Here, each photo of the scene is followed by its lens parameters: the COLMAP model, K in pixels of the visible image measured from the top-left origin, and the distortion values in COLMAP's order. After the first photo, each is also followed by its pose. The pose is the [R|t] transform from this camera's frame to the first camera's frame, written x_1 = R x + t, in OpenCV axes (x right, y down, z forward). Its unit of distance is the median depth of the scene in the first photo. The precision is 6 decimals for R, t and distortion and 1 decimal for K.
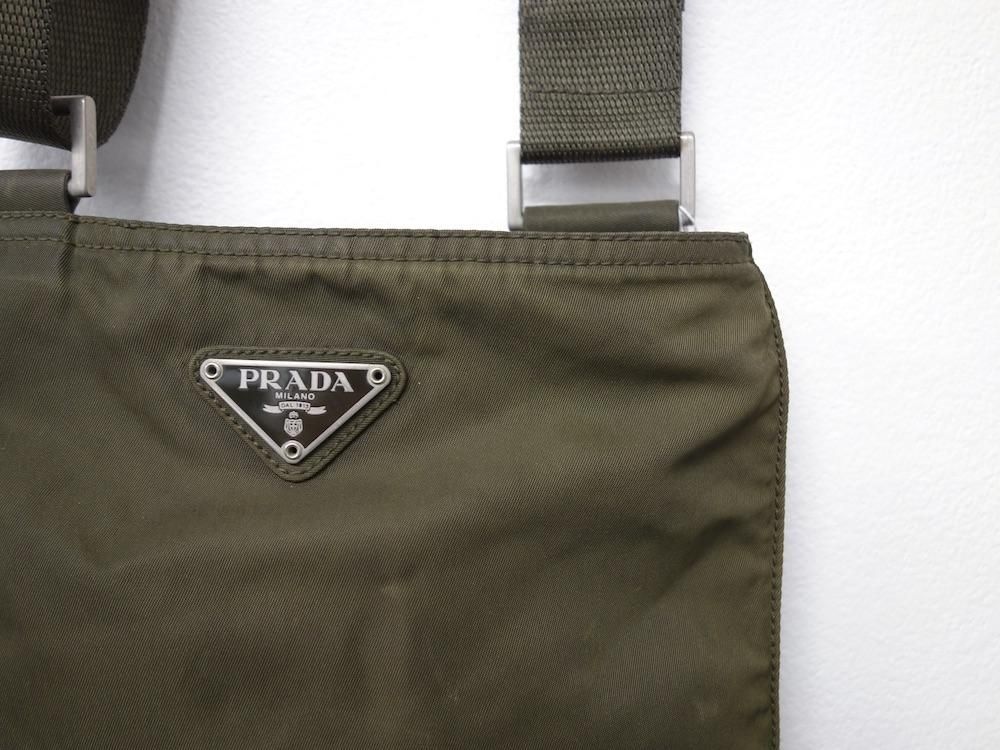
lens RADIAL K [[870.9, 0, 500.0], [0, 870.9, 375.0], [0, 0, 1]] dist [-0.010074, -0.010184]
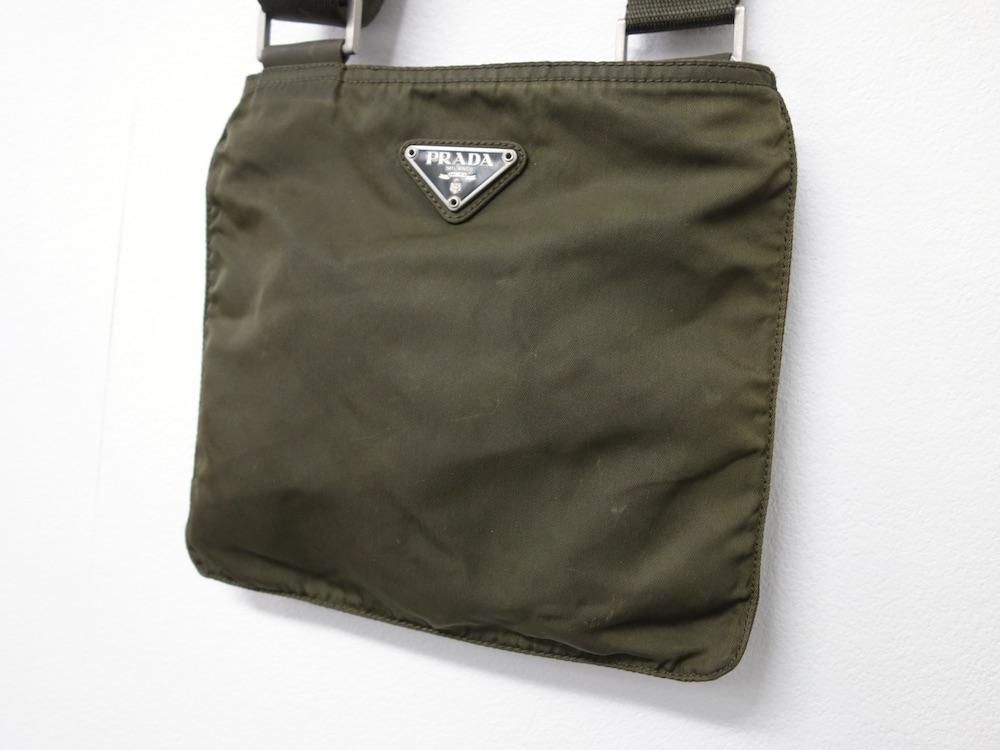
lens RADIAL K [[870.9, 0, 500.0], [0, 870.9, 375.0], [0, 0, 1]] dist [-0.010074, -0.010184]
pose [[0.951979, 0.076224, -0.296523, 0.339897], [-0.085014, 0.996237, -0.016841, 0.420402], [0.294123, 0.041241, 0.954877, -0.490302]]
